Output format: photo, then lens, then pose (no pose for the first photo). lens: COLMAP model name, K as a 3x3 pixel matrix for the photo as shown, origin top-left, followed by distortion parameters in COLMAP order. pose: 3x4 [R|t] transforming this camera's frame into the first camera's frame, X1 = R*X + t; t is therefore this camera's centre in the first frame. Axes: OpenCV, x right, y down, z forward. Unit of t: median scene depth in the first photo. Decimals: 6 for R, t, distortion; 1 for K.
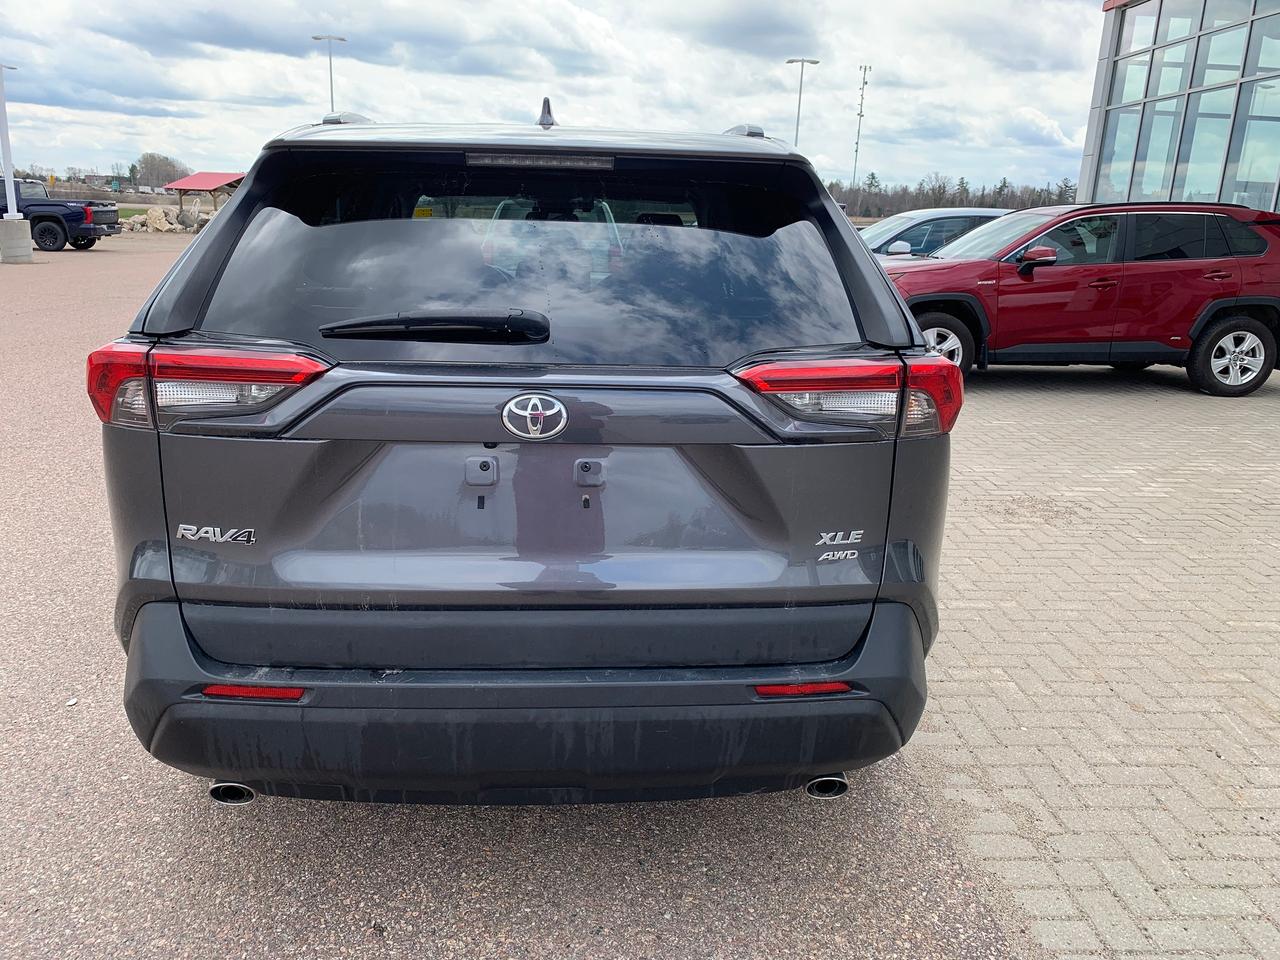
lens RADIAL K [[955.9, 0, 633.5], [0, 955.9, 467.6], [0, 0, 1]] dist [0.006975, 0.005290]
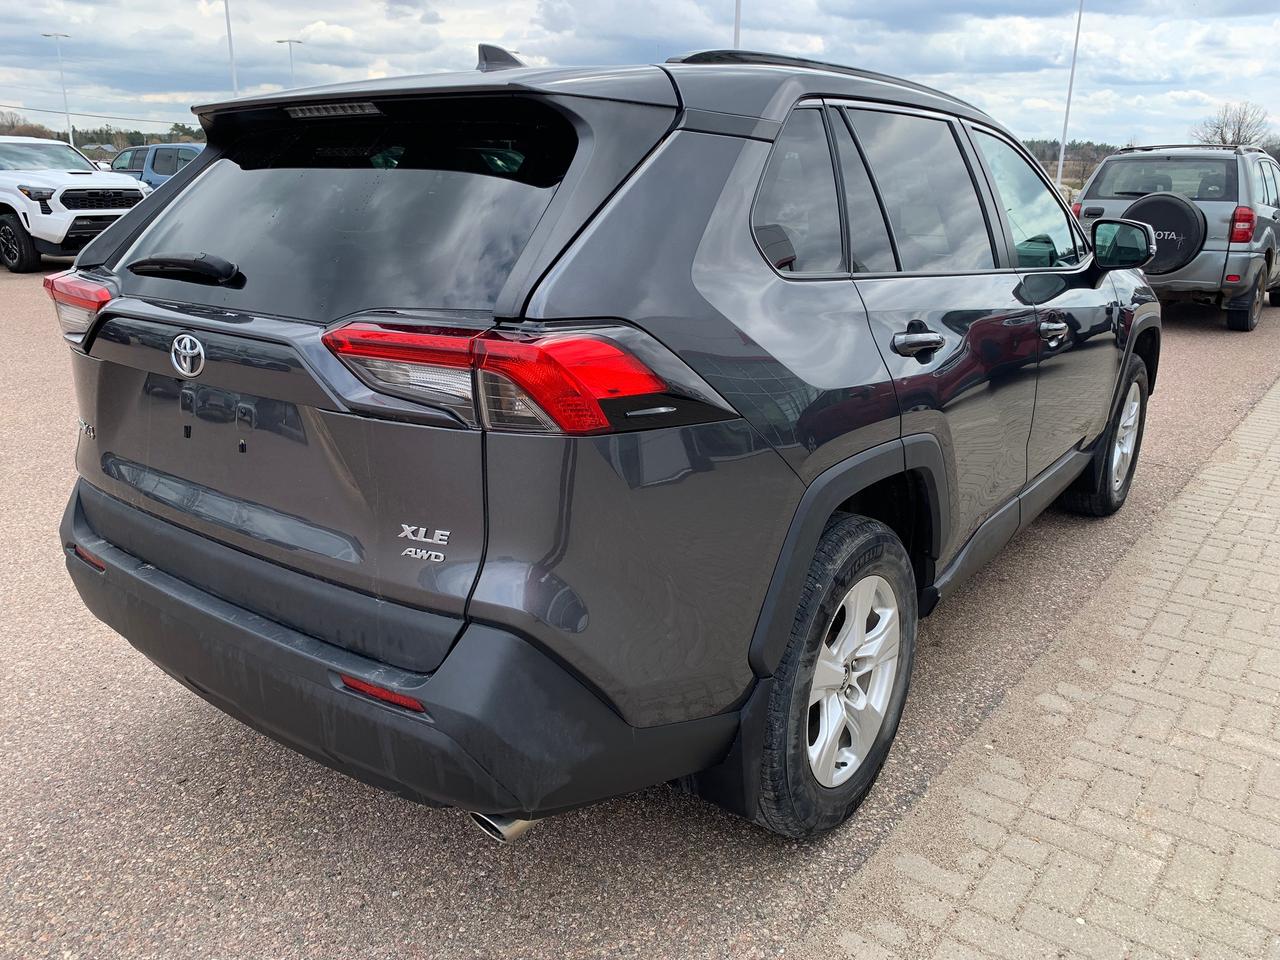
lens RADIAL K [[955.9, 0, 654.5], [0, 955.9, 455.2], [0, 0, 1]] dist [0.006975, 0.005290]
pose [[0.766075, 0.156417, -0.623429, 0.588935], [-0.143902, 0.987054, 0.070821, -0.056780], [0.626436, 0.035458, 0.778666, 0.304739]]
